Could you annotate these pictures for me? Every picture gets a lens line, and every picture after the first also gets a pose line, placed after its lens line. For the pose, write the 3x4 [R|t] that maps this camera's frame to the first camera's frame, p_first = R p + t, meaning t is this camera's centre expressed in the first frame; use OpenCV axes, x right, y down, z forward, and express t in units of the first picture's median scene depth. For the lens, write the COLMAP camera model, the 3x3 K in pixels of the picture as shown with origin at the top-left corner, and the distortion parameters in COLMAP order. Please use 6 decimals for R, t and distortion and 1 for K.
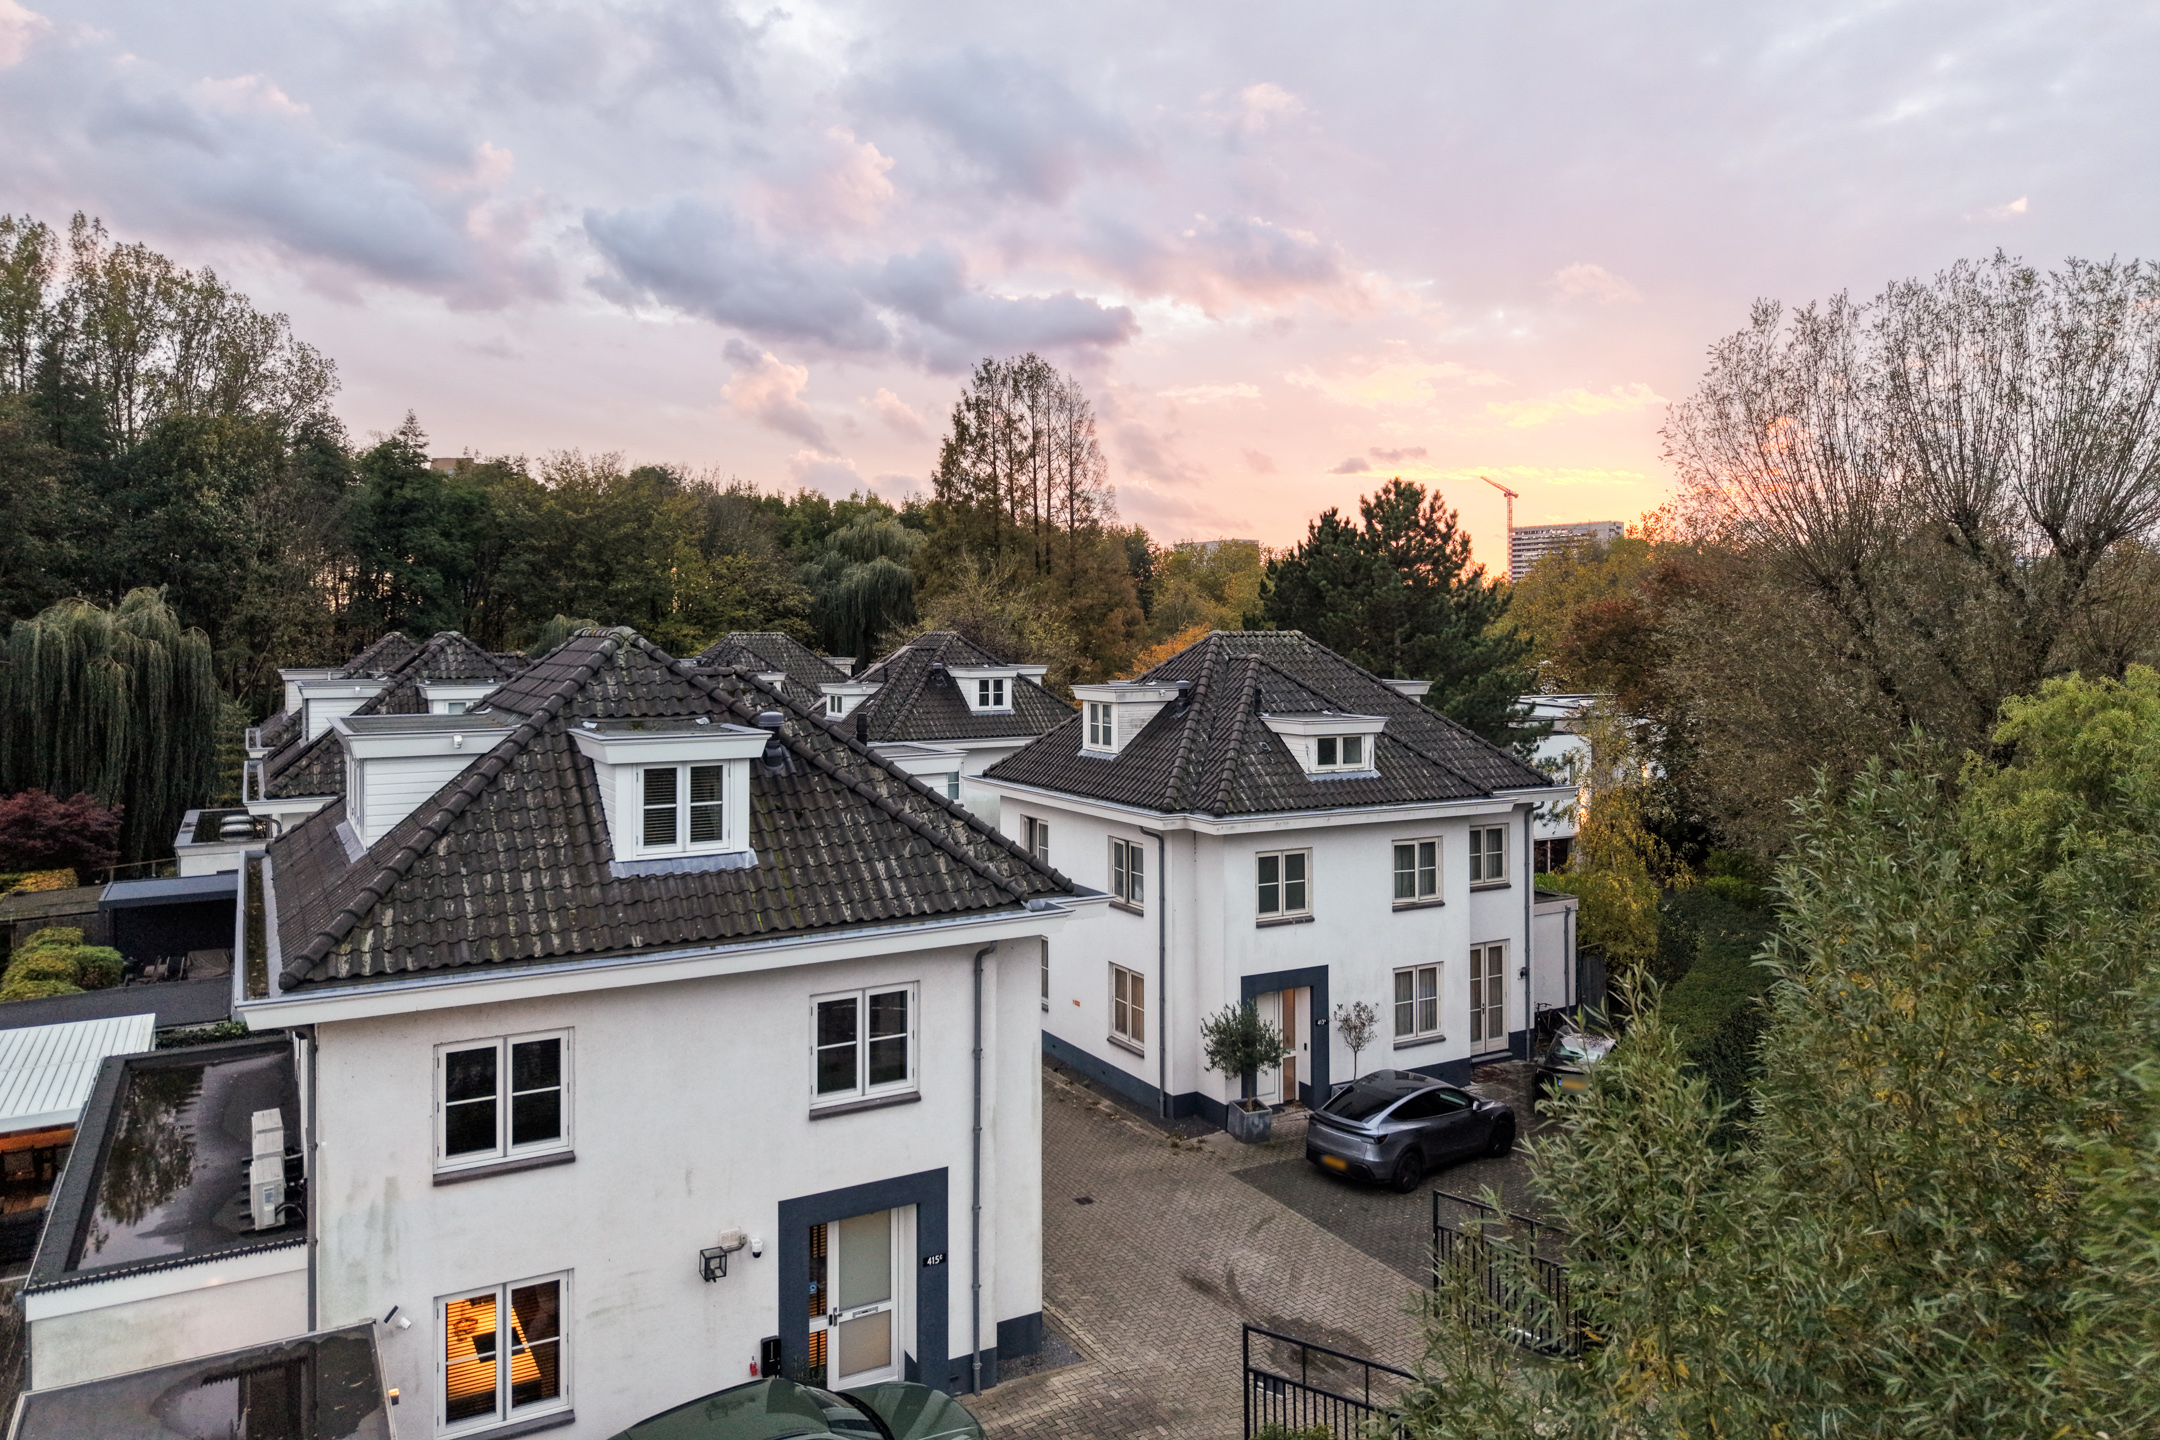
lens RADIAL K [[1458.4, 0, 1088.6], [0, 1458.4, 635.8], [0, 0, 1]] dist [-0.004402, -0.001230]
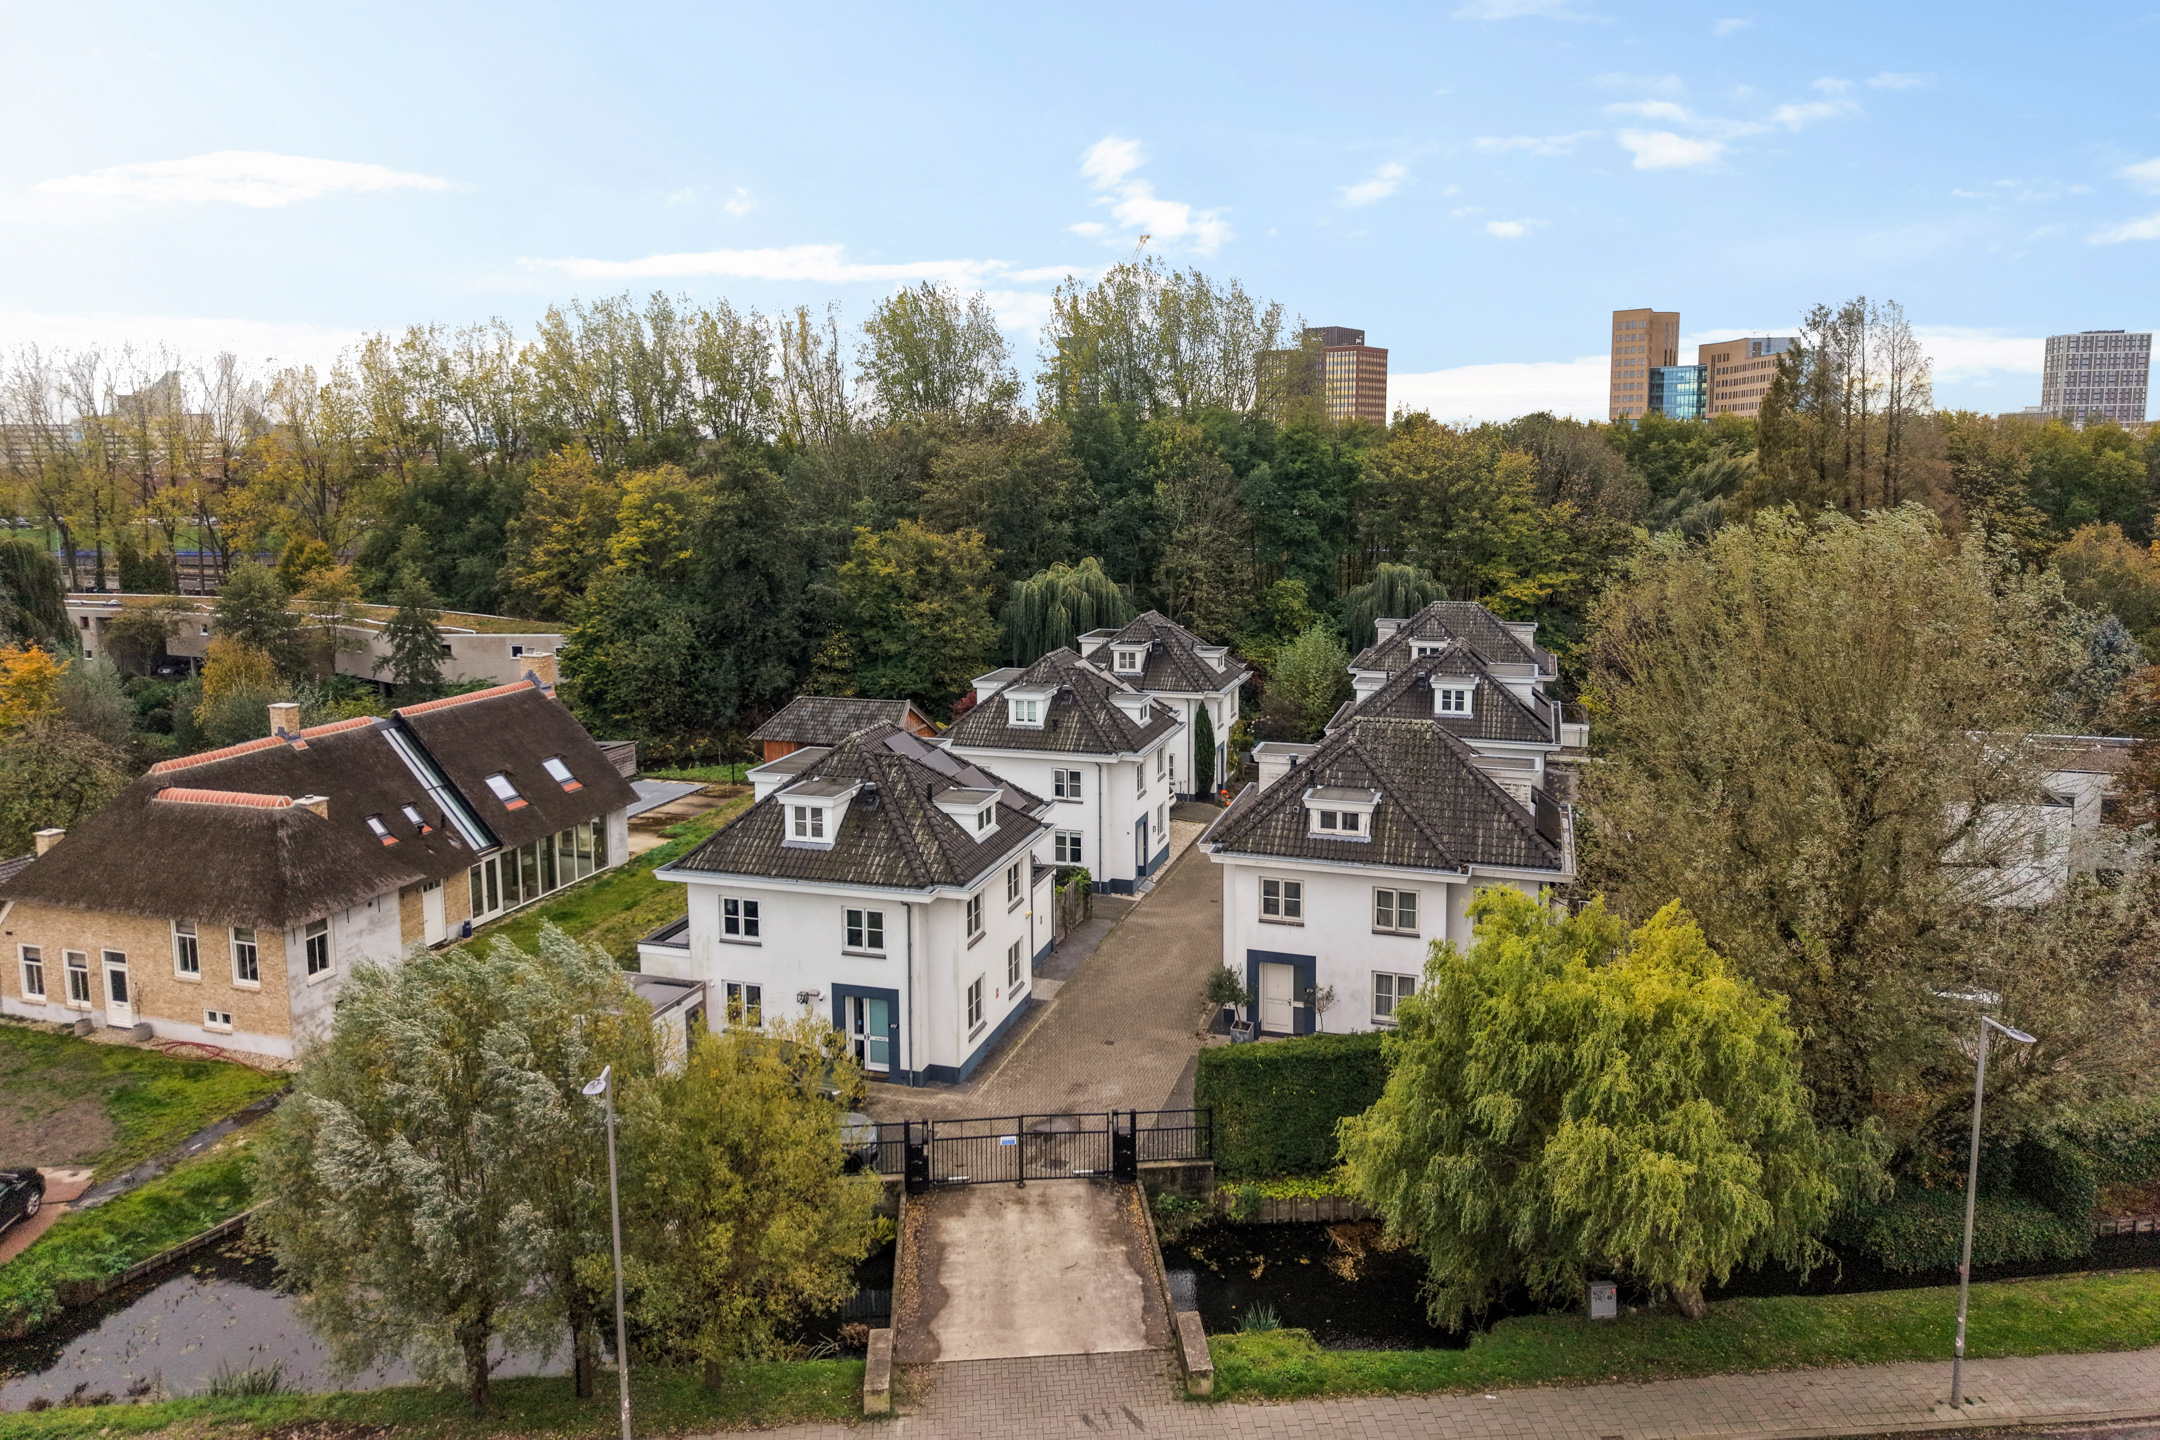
lens RADIAL K [[1499.7, 0, 1078.5], [0, 1499.7, 601.9], [0, 0, 1]] dist [0.056083, -0.081978]
pose [[0.669397, 0.073902, -0.739220, 1.857905], [0.006307, 0.994439, 0.105128, -0.514874], [0.742878, -0.075034, 0.665209, -0.357511]]
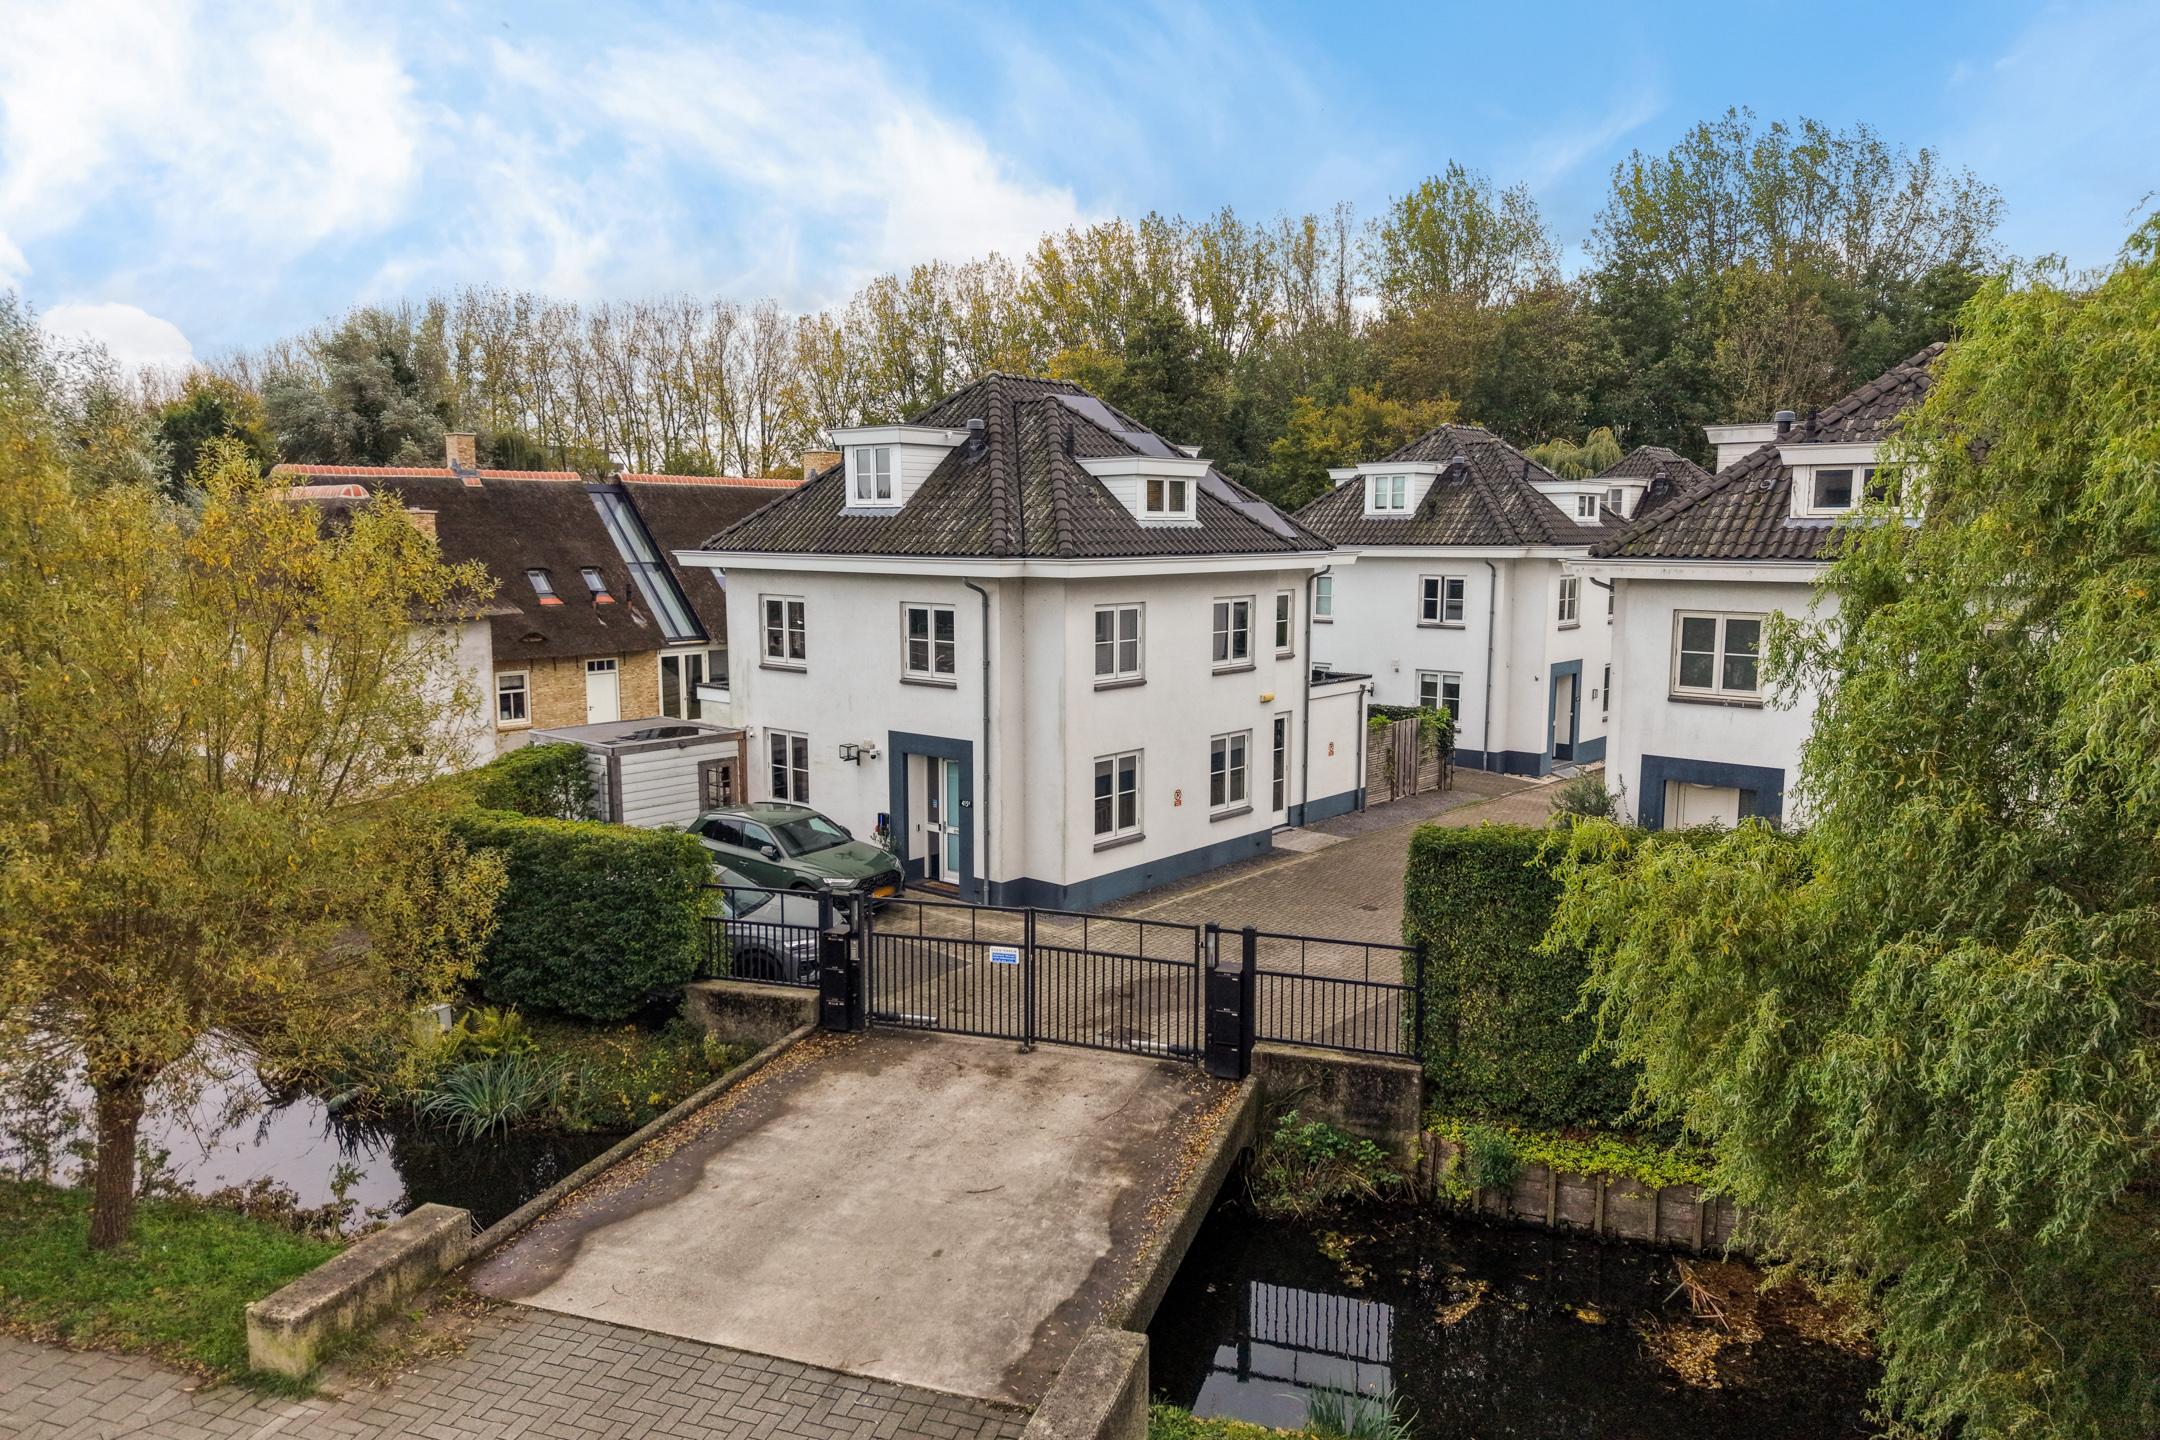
lens RADIAL K [[1453.3, 0, 1080.0], [0, 1453.3, 720.0], [0, 0, 1]] dist [0.142342, -0.226745]
pose [[0.320126, 0.120649, -0.939661, 1.245351], [-0.006880, 0.992128, 0.125042, 0.169946], [0.947350, -0.033564, 0.318436, 0.657505]]
